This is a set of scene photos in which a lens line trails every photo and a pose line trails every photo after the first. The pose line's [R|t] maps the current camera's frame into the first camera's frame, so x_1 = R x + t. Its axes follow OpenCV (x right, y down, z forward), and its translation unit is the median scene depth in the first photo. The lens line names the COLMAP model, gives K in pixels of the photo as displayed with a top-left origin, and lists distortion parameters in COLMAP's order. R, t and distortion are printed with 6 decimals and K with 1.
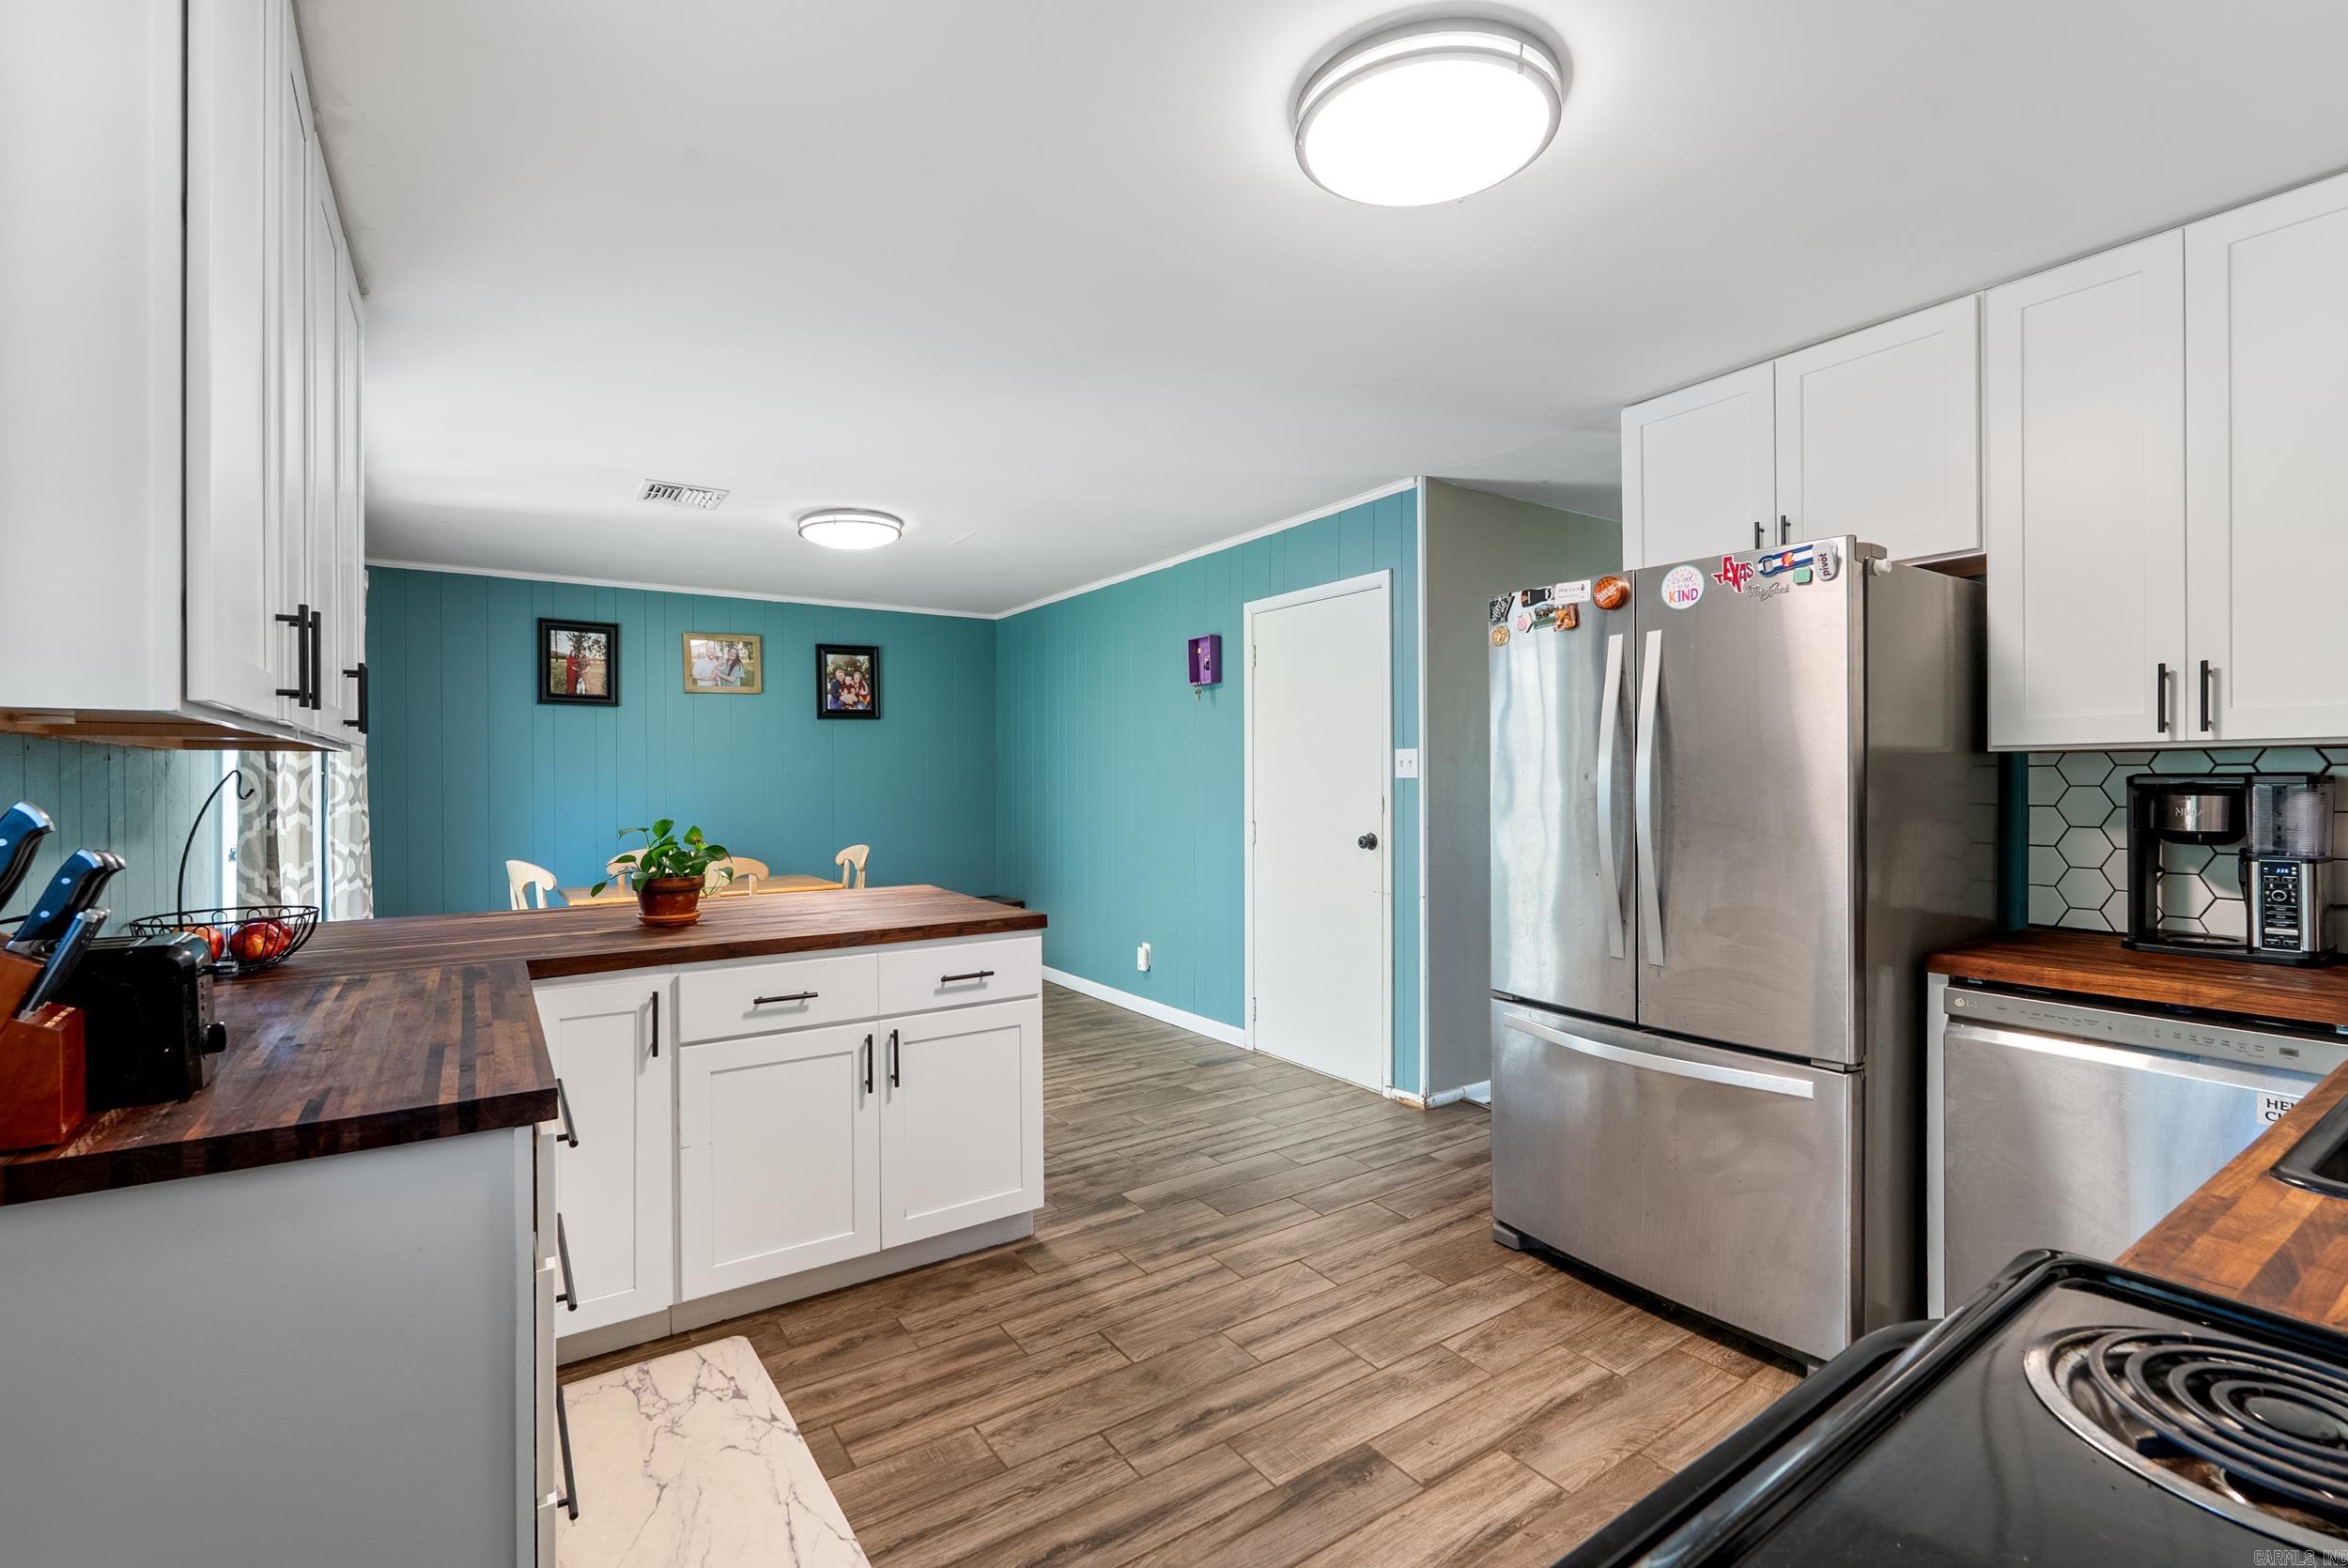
lens RADIAL K [[1036.3, 0, 1181.0], [0, 1036.3, 781.4], [0, 0, 1]] dist [-0.003918, 0.000355]
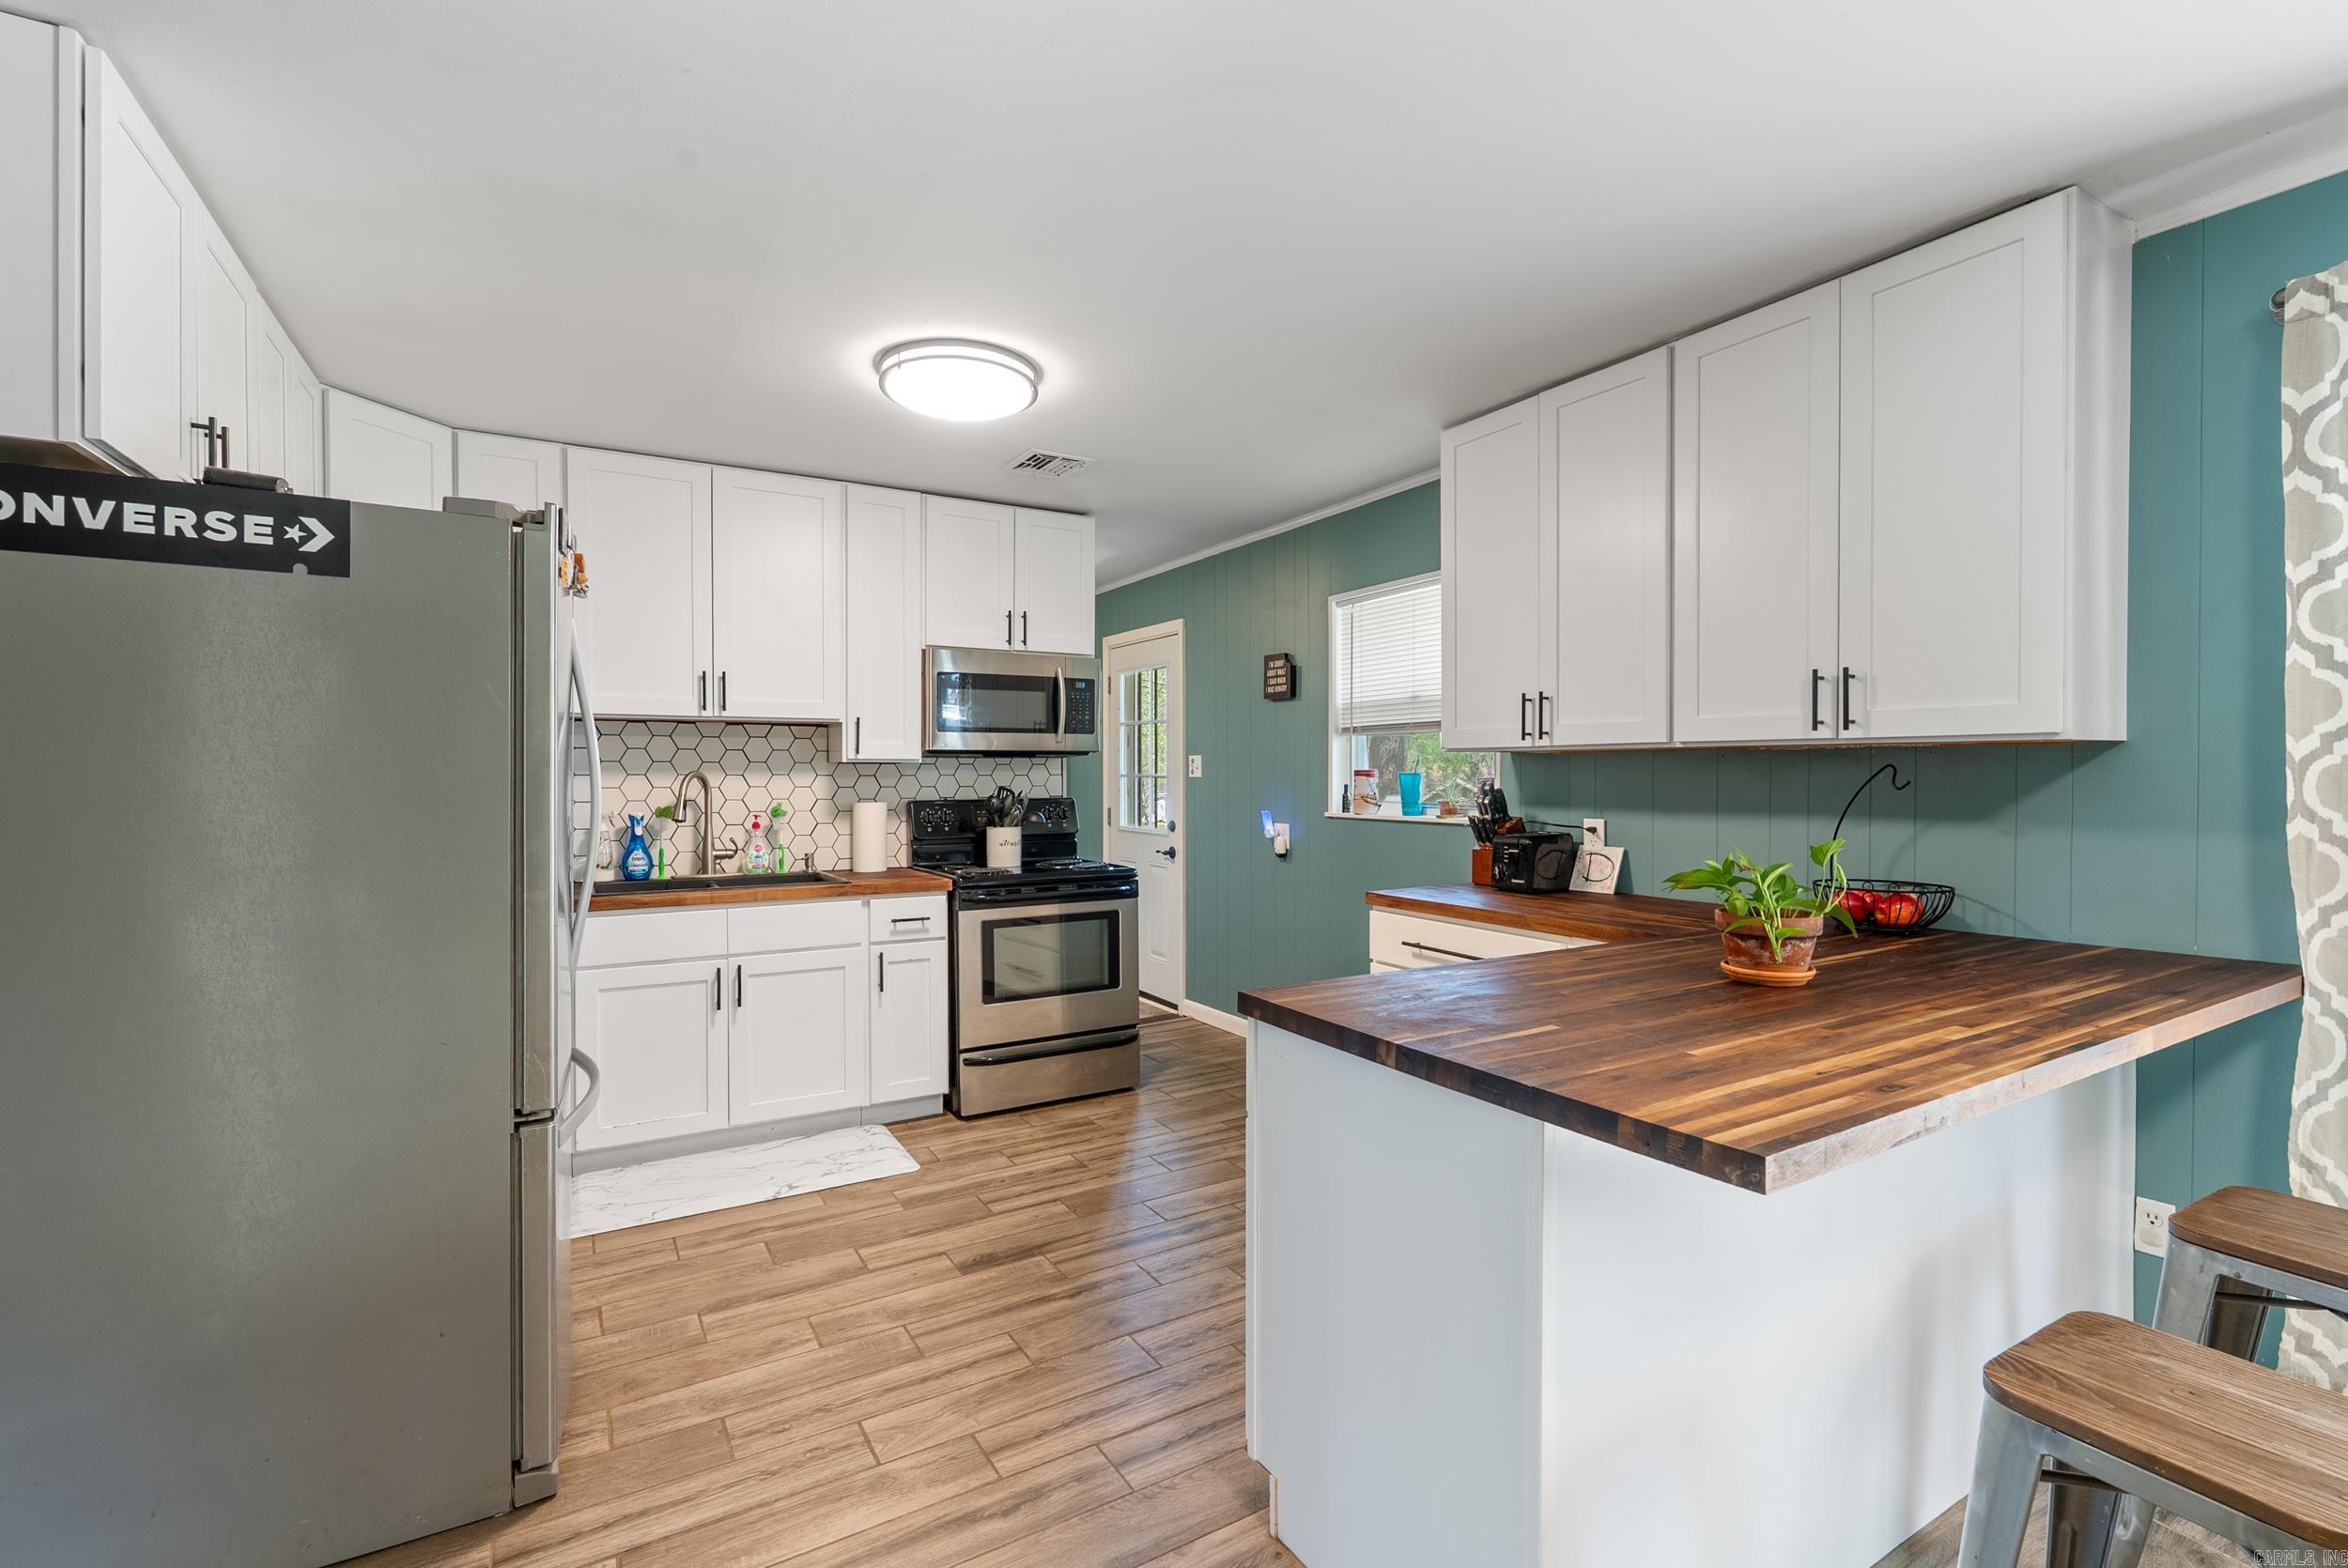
lens RADIAL K [[1040.4, 0, 1176.6], [0, 1040.4, 790.1], [0, 0, 1]] dist [-0.003119, 0.000086]
pose [[-0.997692, 0.005805, 0.067652, -0.159453], [0.007308, 0.999731, 0.021991, -0.012128], [-0.067506, 0.022434, -0.997467, 1.927878]]
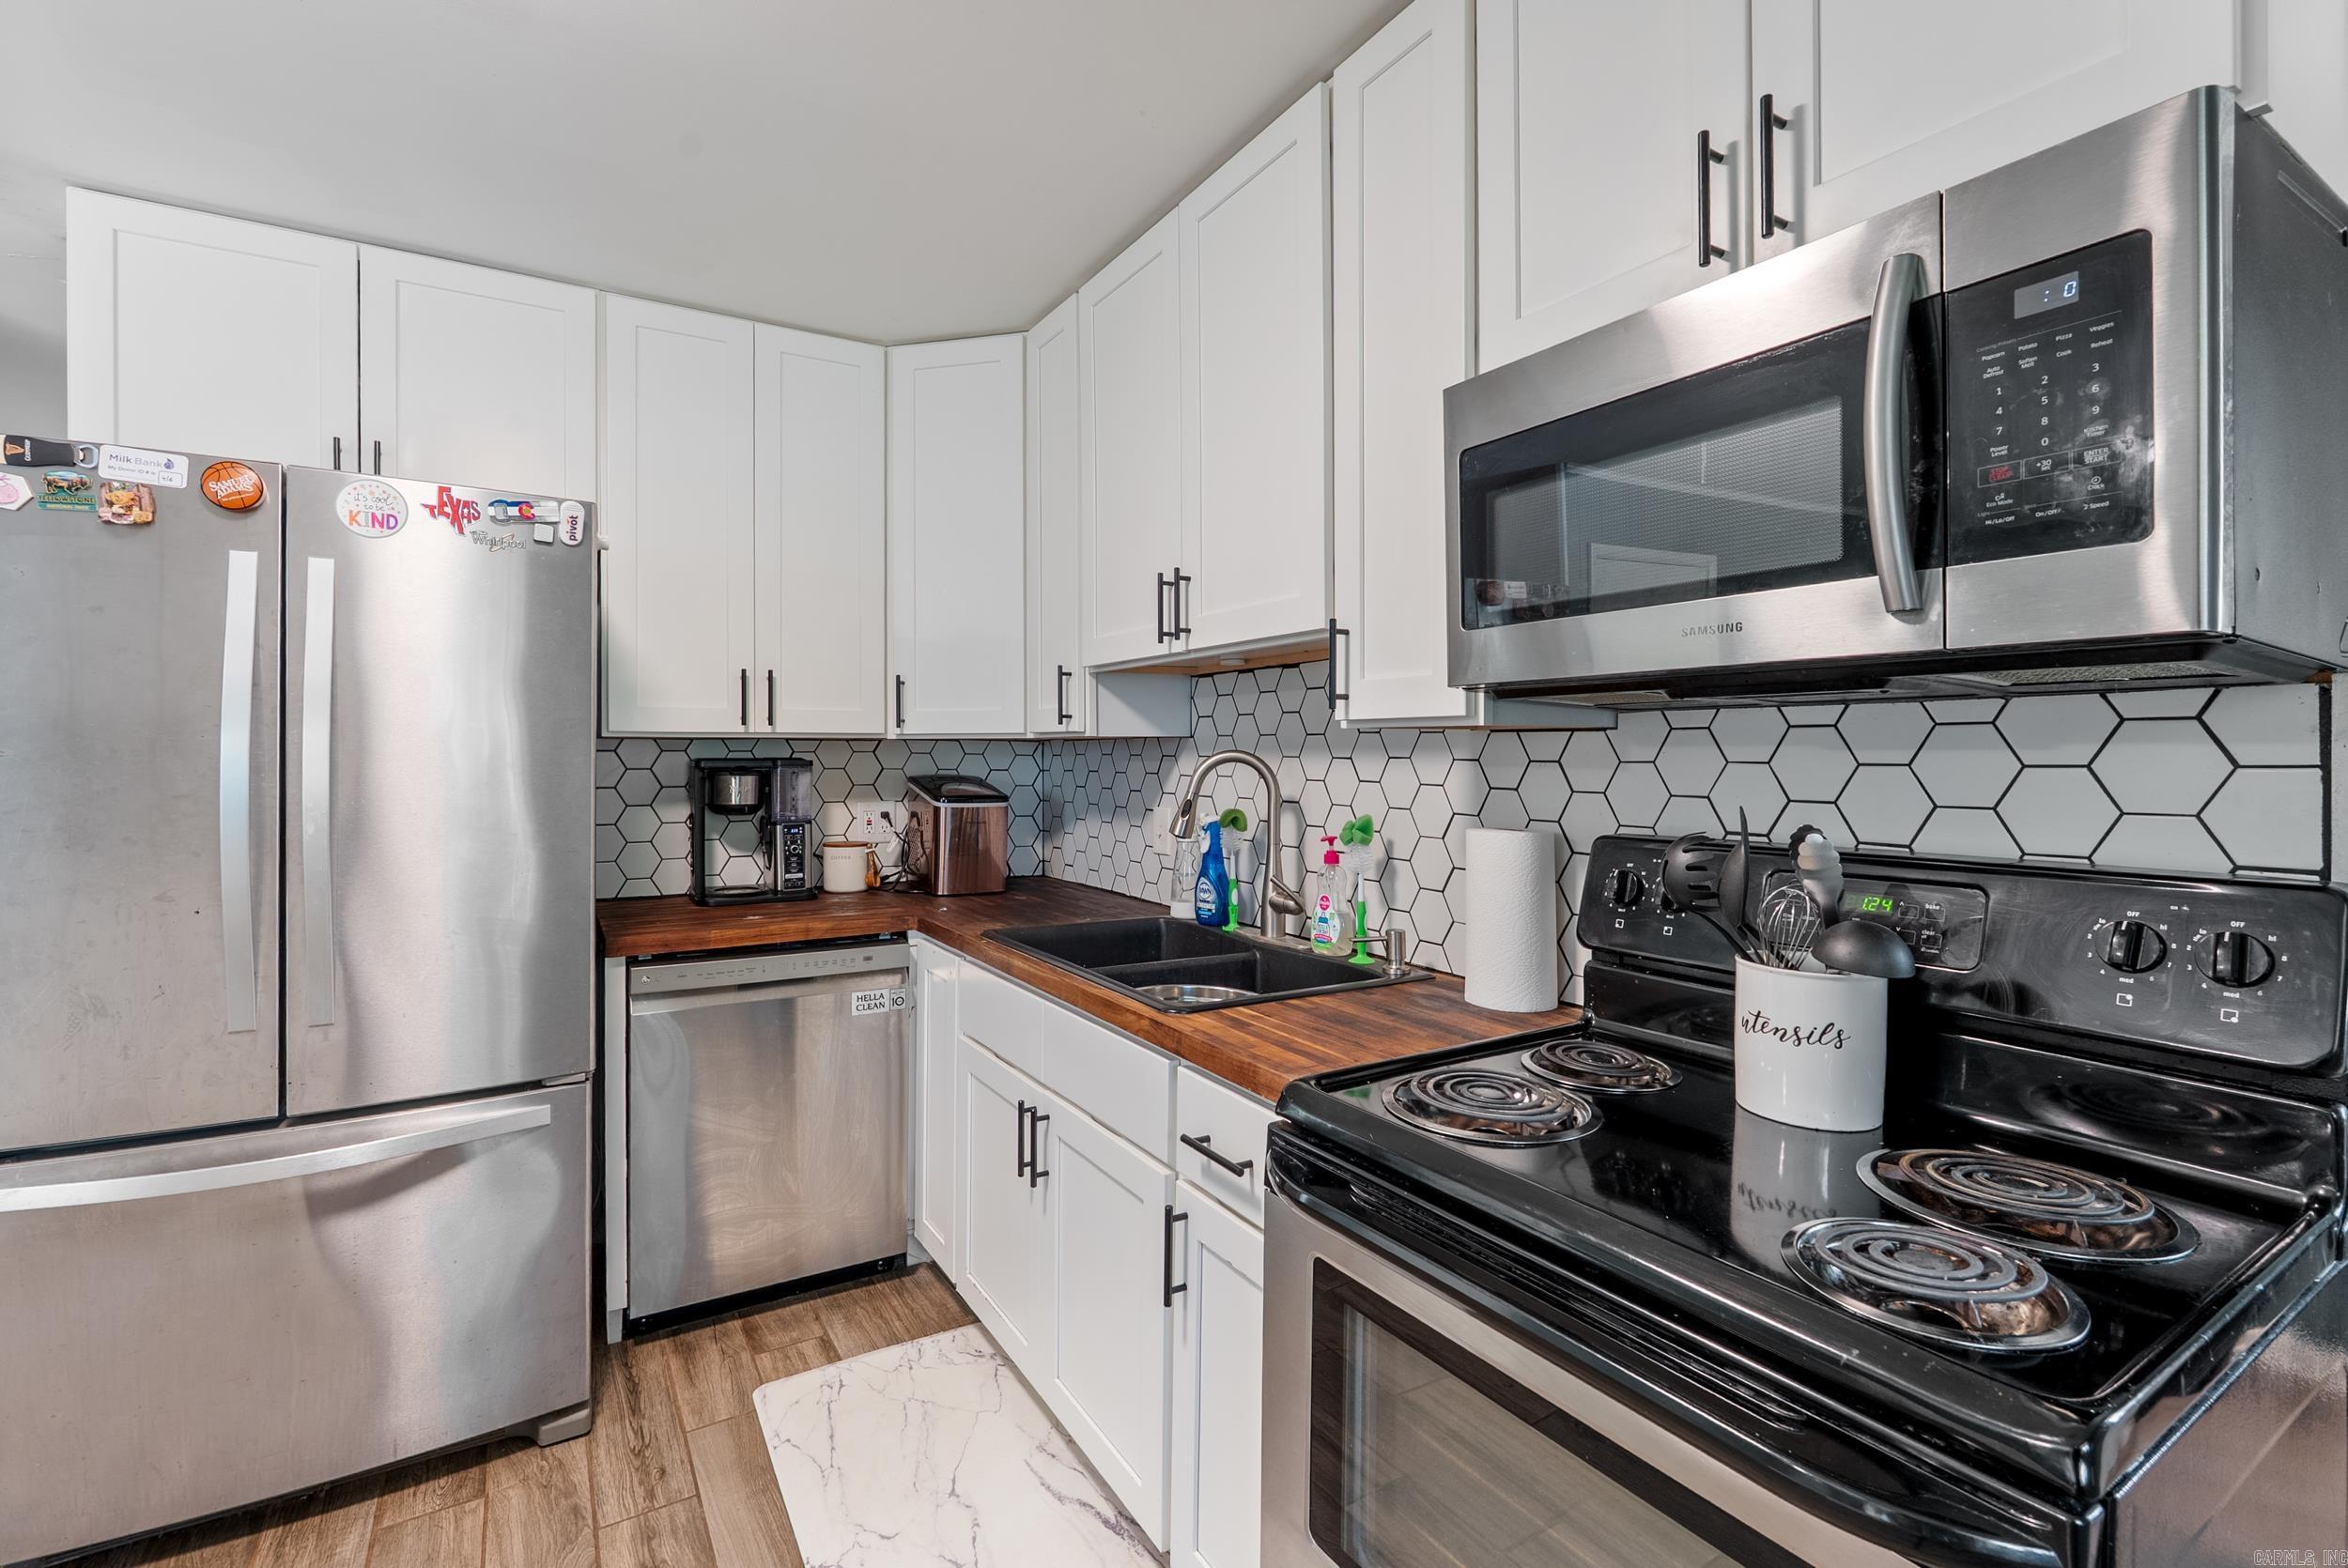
lens RADIAL K [[1039.8, 0, 1171.2], [0, 1039.8, 759.8], [0, 0, 1]] dist [-0.002531, 0.000162]
pose [[0.056624, -0.000574, 0.998395, -0.227907], [0.004304, 0.999991, 0.000331, -0.003959], [-0.998386, 0.004279, 0.056626, 0.375003]]
